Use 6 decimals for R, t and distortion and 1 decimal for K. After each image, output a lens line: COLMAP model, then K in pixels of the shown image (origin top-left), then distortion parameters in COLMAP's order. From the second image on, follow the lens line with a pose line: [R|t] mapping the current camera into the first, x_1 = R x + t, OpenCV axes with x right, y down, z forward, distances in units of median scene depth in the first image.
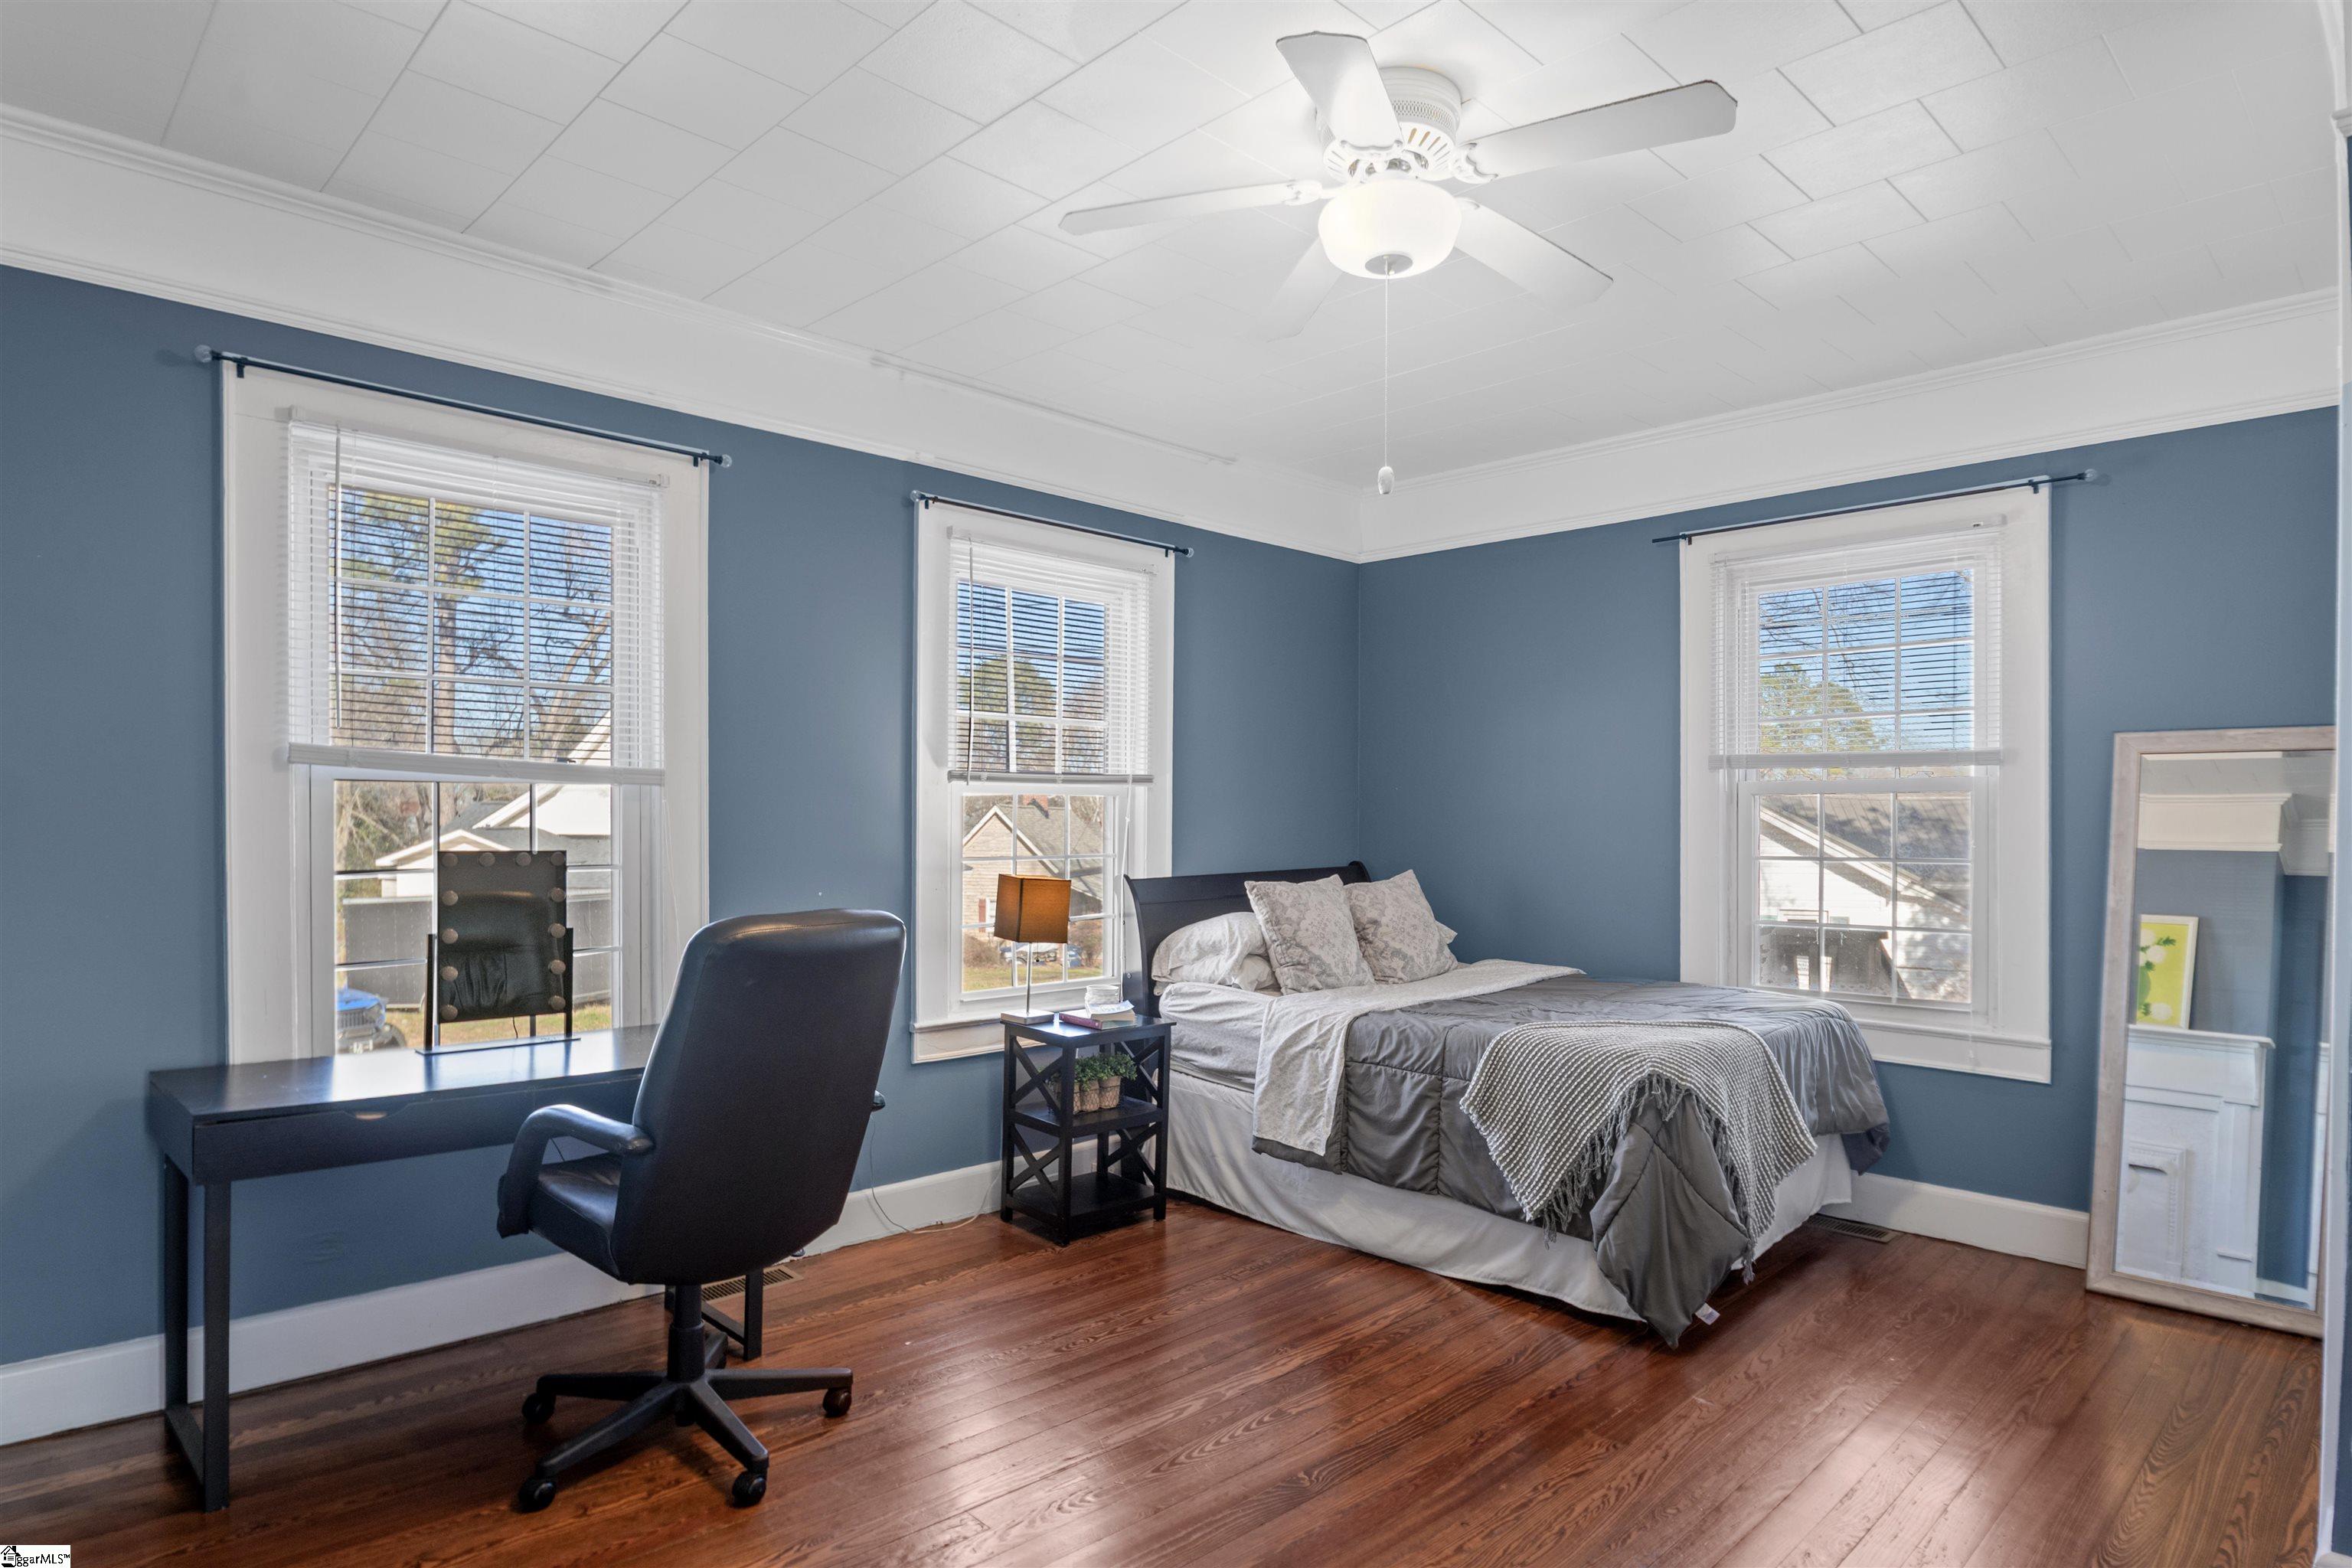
lens RADIAL K [[1235.7, 0, 1173.1], [0, 1235.7, 817.3], [0, 0, 1]] dist [0.000156, 0.000099]
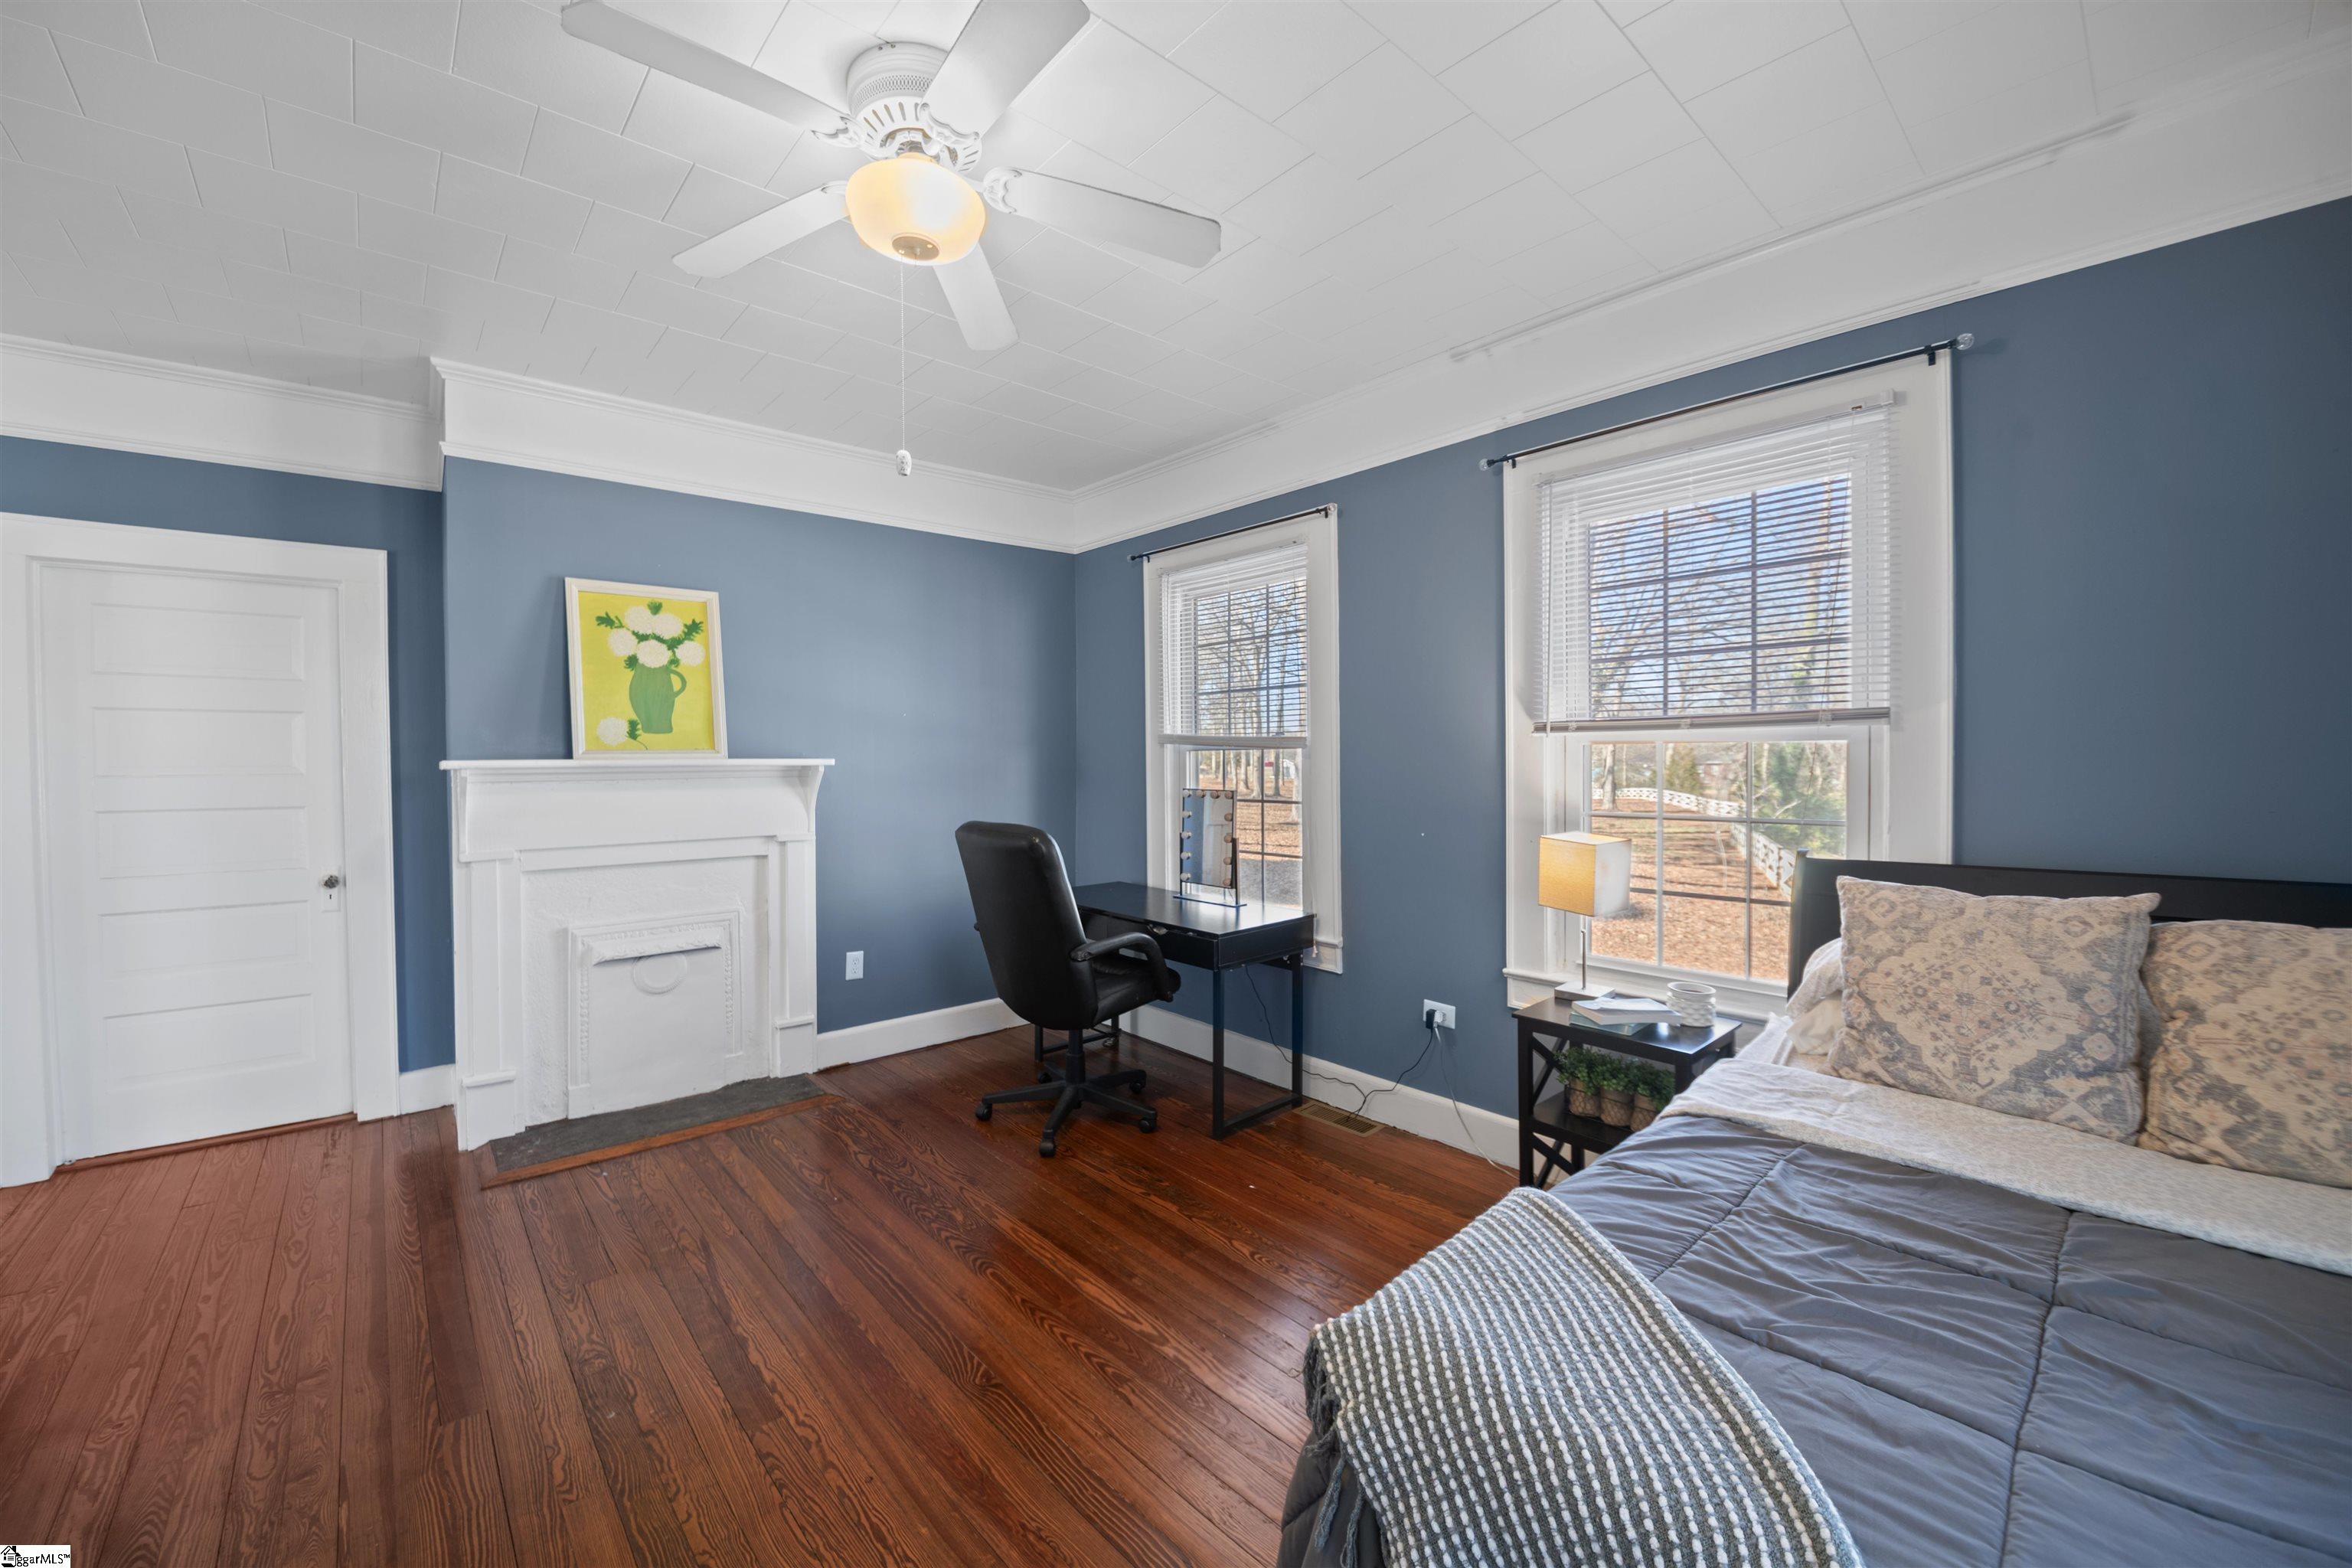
lens RADIAL K [[923.9, 0, 1176.0], [0, 923.9, 784.0], [0, 0, 1]] dist [-0.043733, 0.008271]
pose [[-0.023073, 0.021633, -0.999500, 0.575747], [0.007477, 0.999742, 0.021466, -0.007877], [0.999706, -0.006978, -0.023229, 0.750814]]
